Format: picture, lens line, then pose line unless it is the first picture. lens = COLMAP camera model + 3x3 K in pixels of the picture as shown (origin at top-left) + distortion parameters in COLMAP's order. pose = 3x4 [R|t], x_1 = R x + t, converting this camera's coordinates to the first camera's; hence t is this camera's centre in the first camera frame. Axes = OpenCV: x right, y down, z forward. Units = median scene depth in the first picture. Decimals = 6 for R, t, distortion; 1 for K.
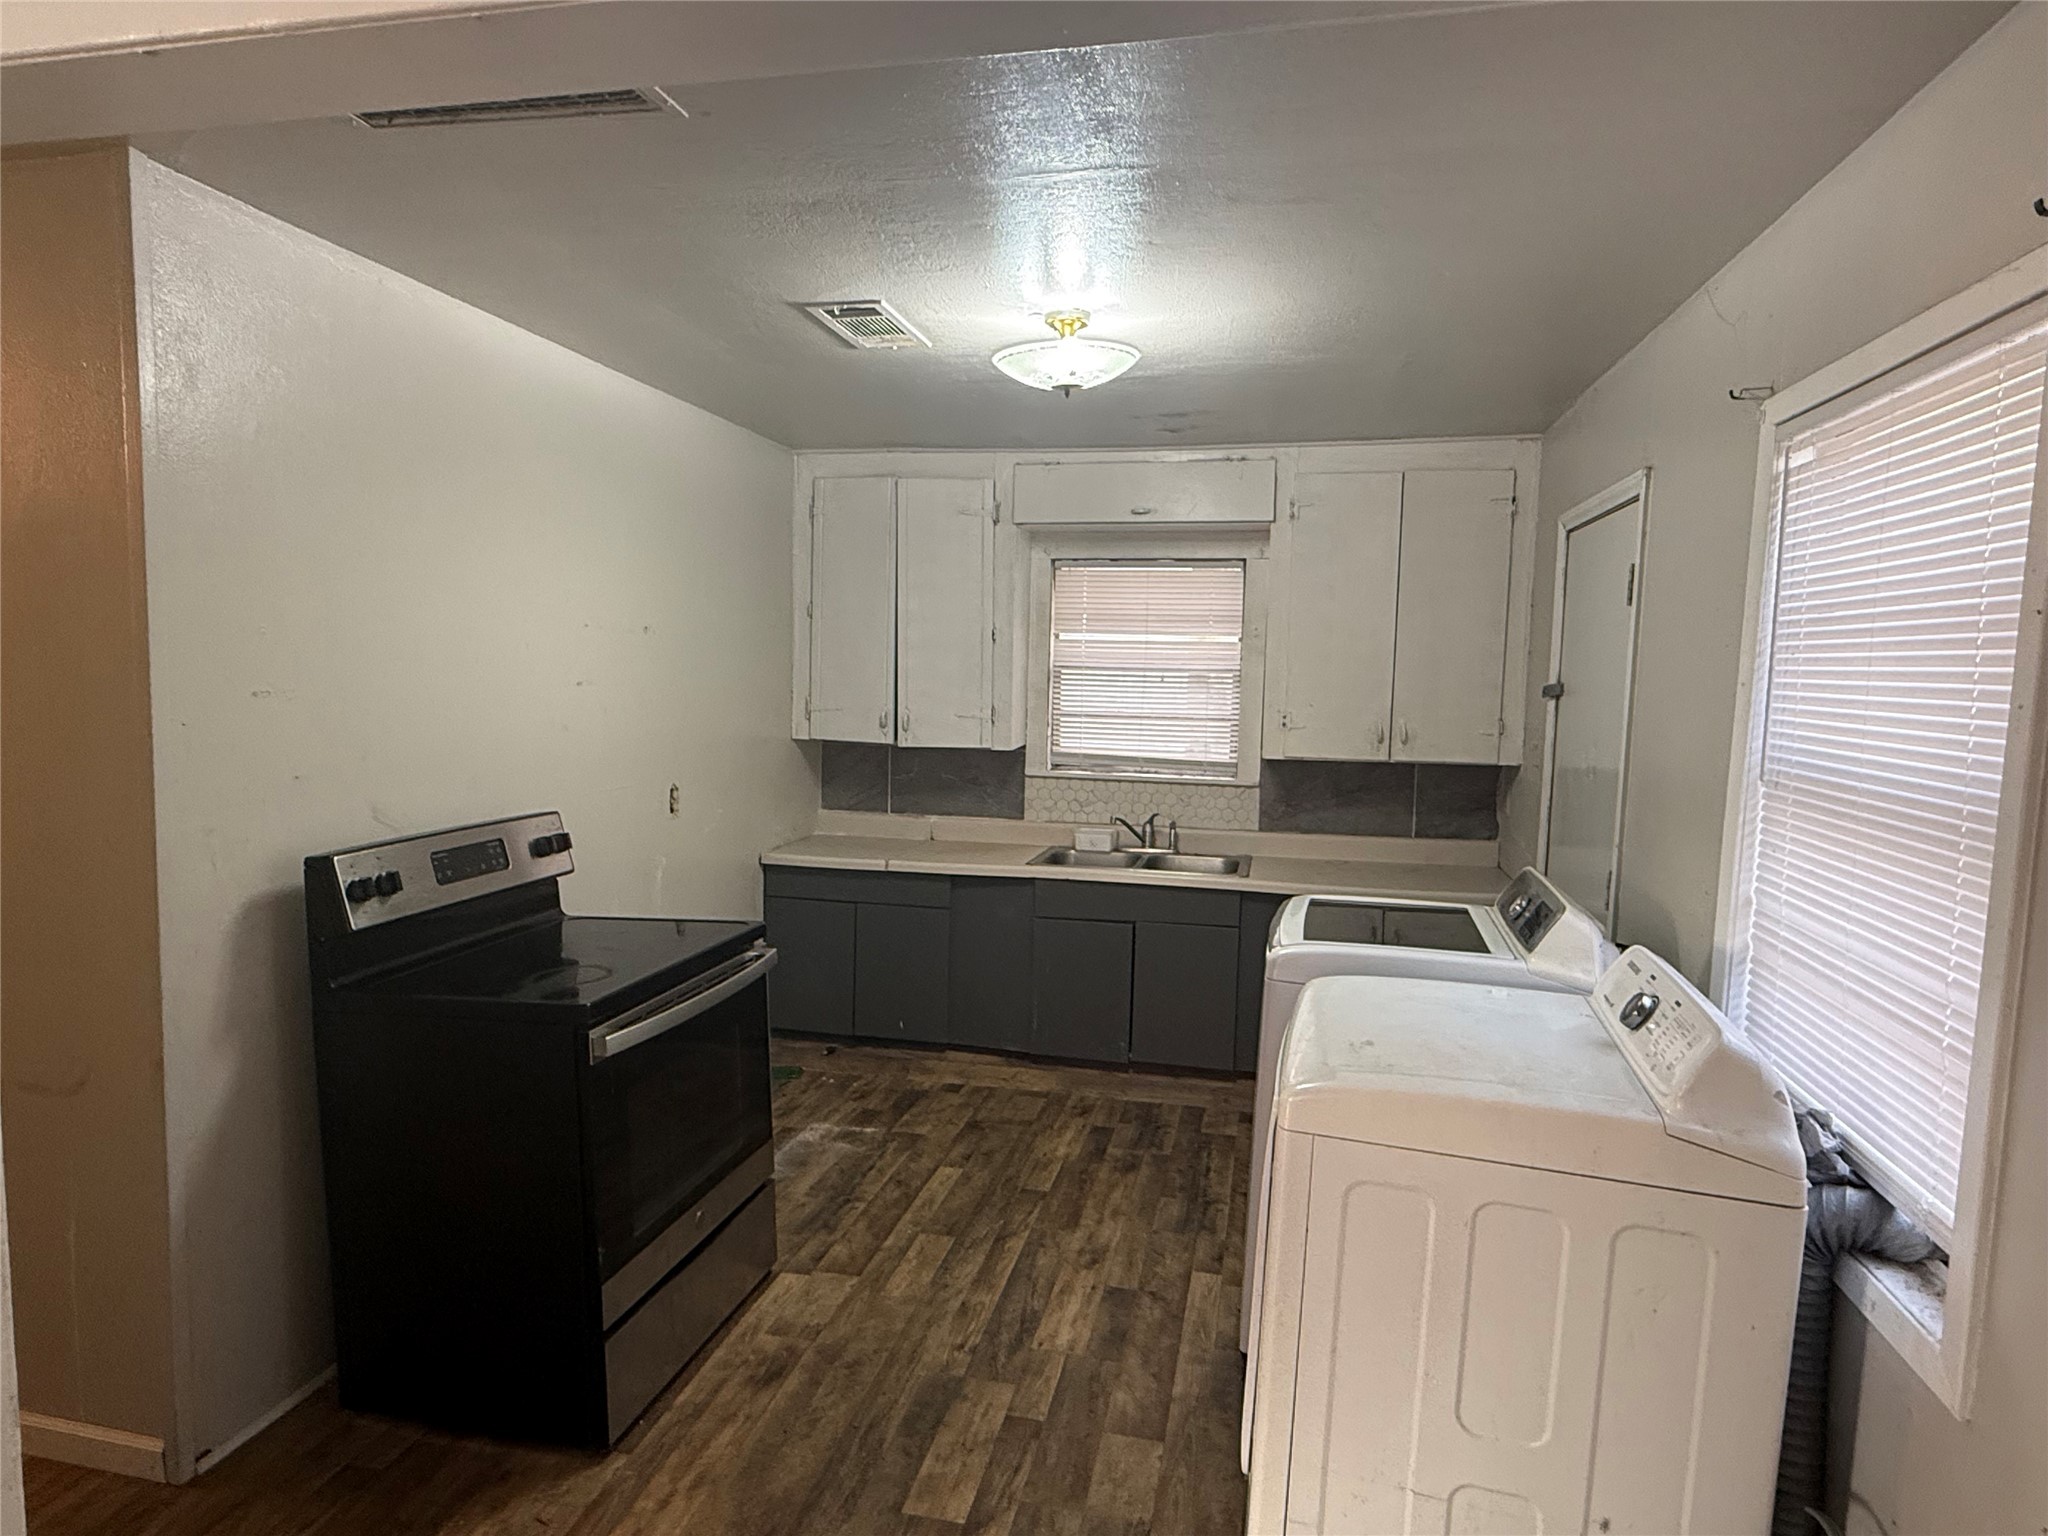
lens RADIAL K [[1183.0, 0, 1019.6], [0, 1183.0, 767.0], [0, 0, 1]] dist [0.000158, 0.000355]
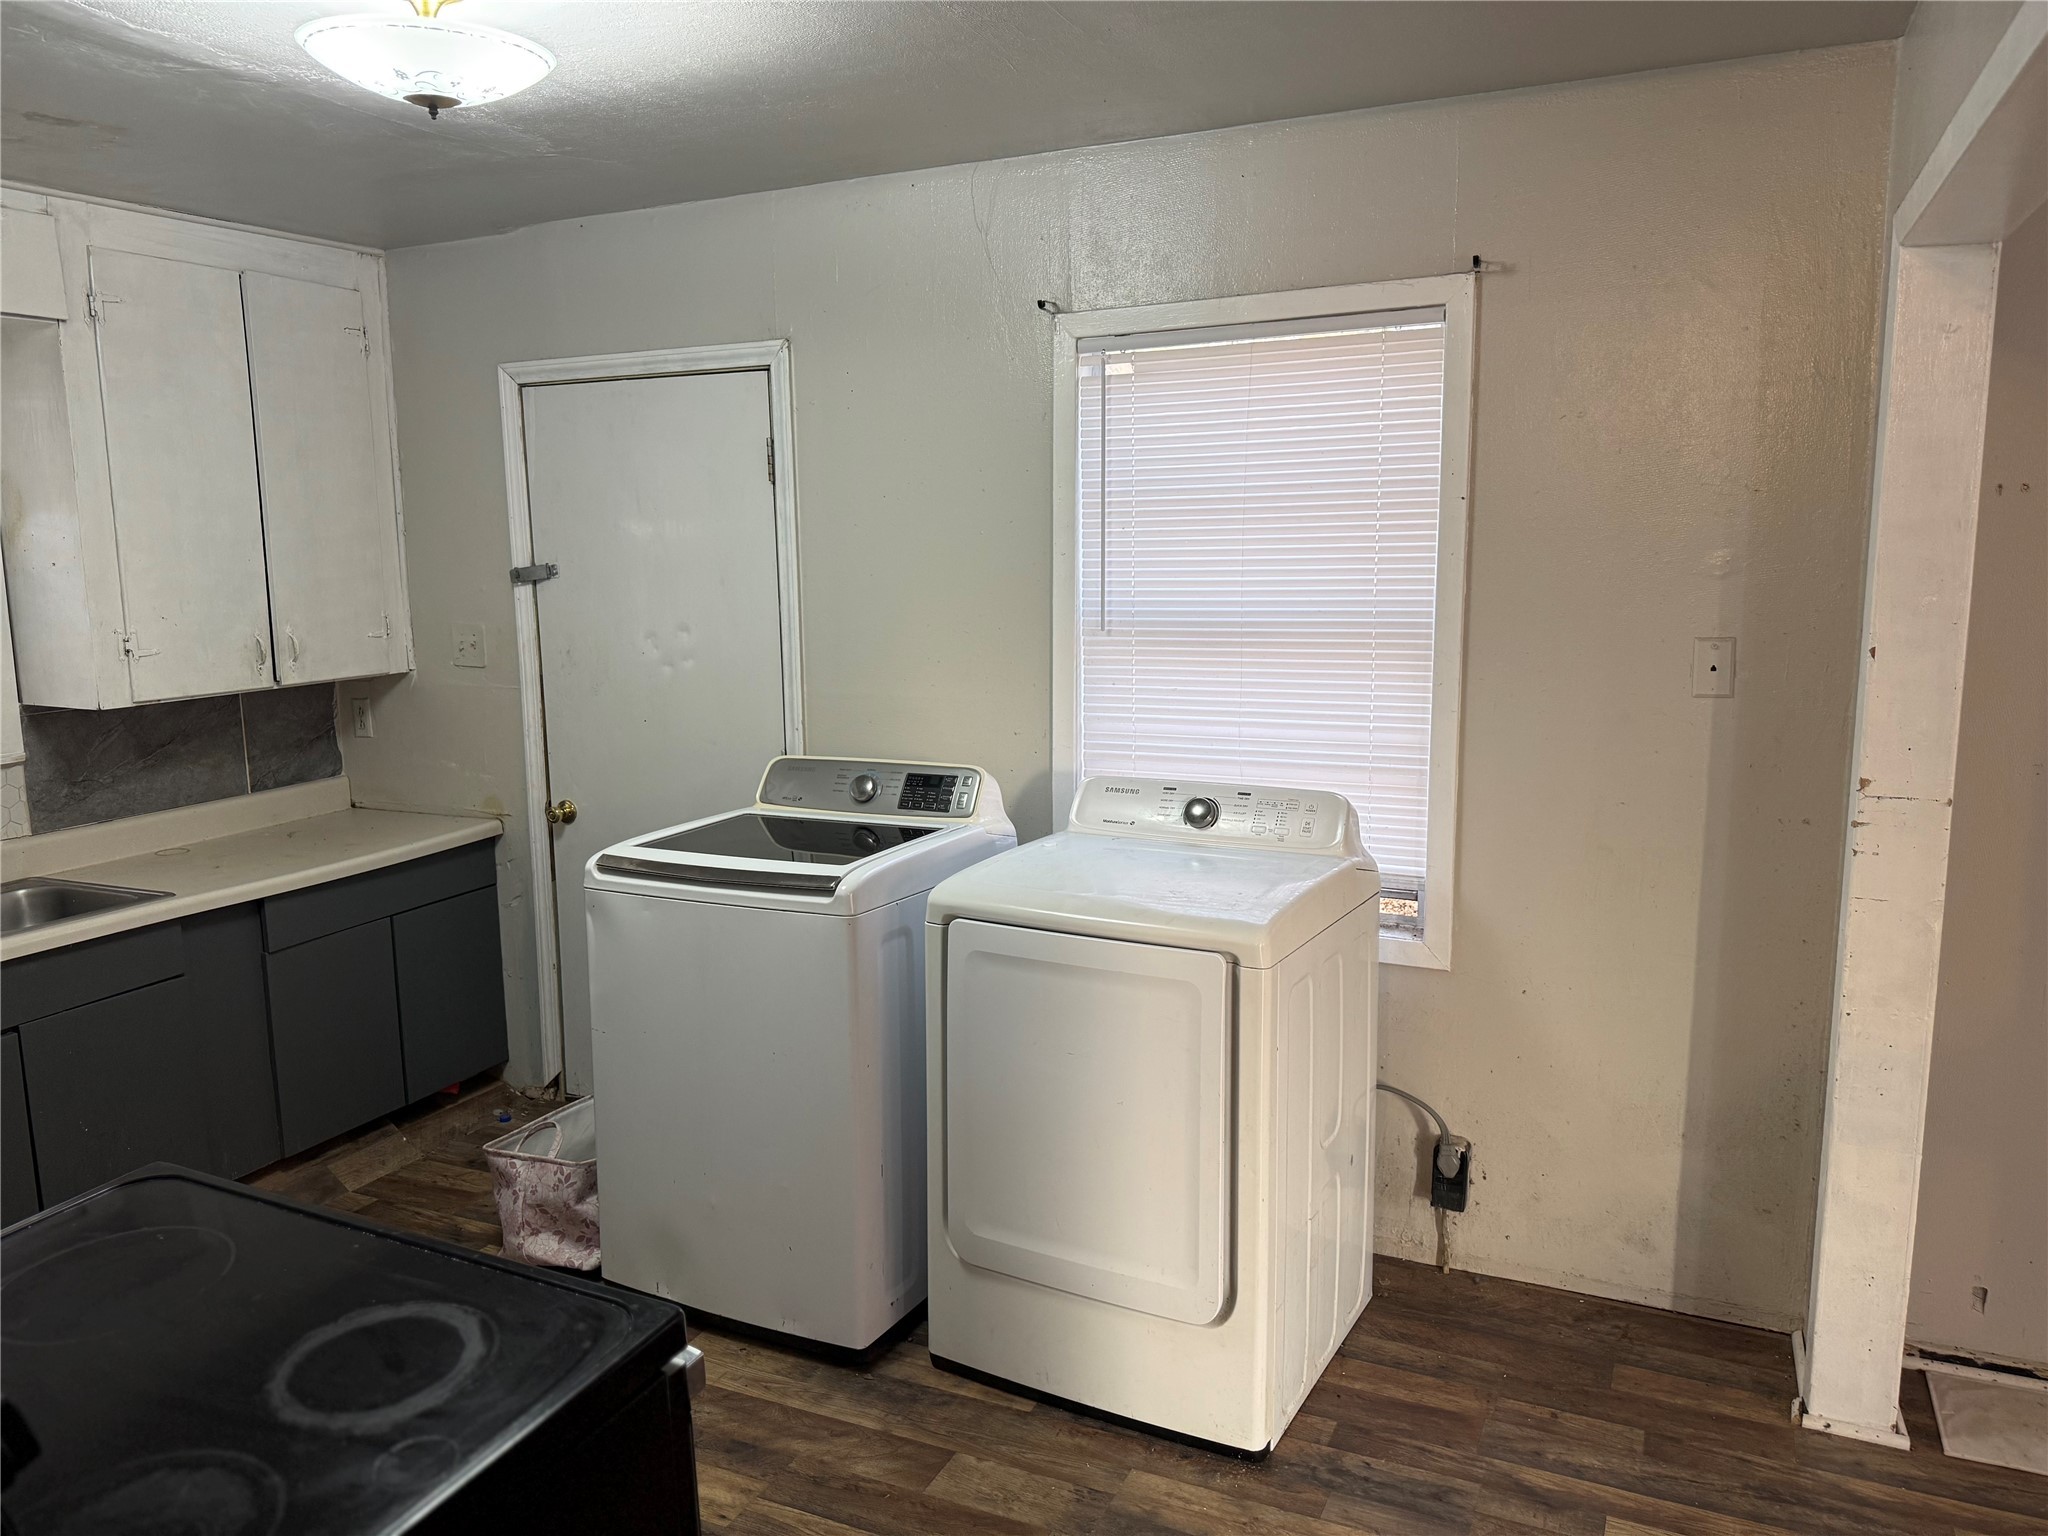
lens RADIAL K [[1439.0, 0, 1025.5], [0, 1439.0, 768.9], [0, 0, 1]] dist [0.122125, -0.170504]
pose [[0.217225, -0.177294, 0.959886, -0.438770], [0.109235, 0.981605, 0.156585, -0.045123], [-0.969990, 0.070839, 0.232596, 0.360690]]
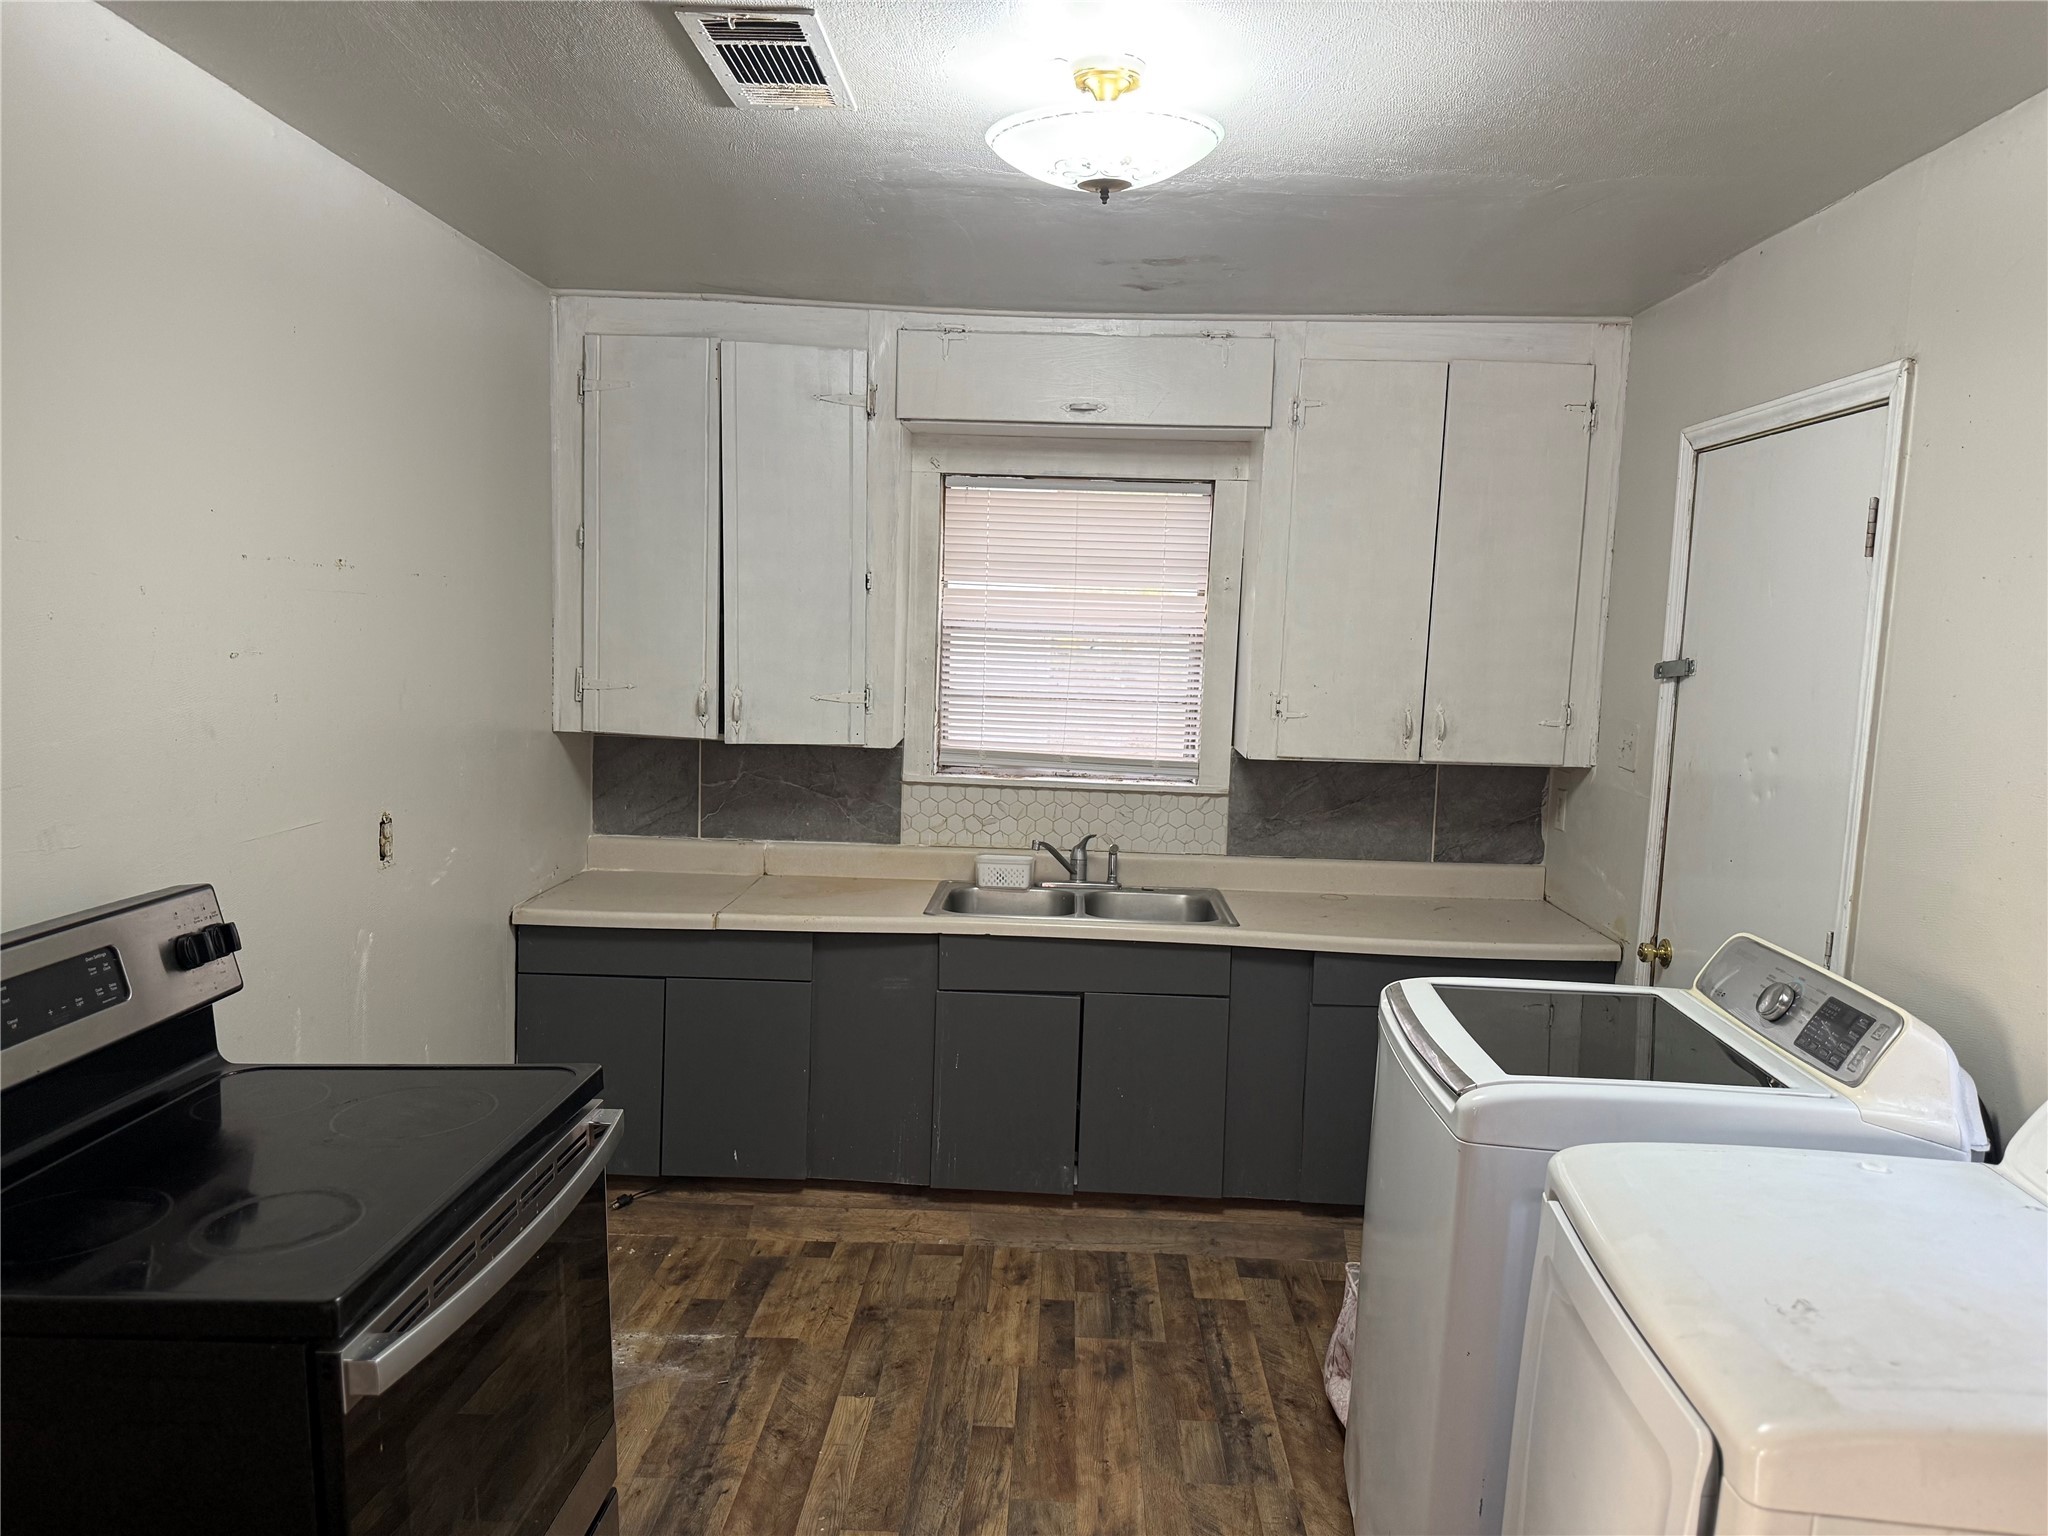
lens RADIAL K [[1439.0, 0, 1025.5], [0, 1439.0, 768.9], [0, 0, 1]] dist [0.122125, -0.170504]
pose [[0.981357, -0.008540, 0.192003, -0.098792], [0.004149, 0.999721, 0.023262, -0.022538], [-0.192148, -0.022032, 0.981119, 0.163861]]
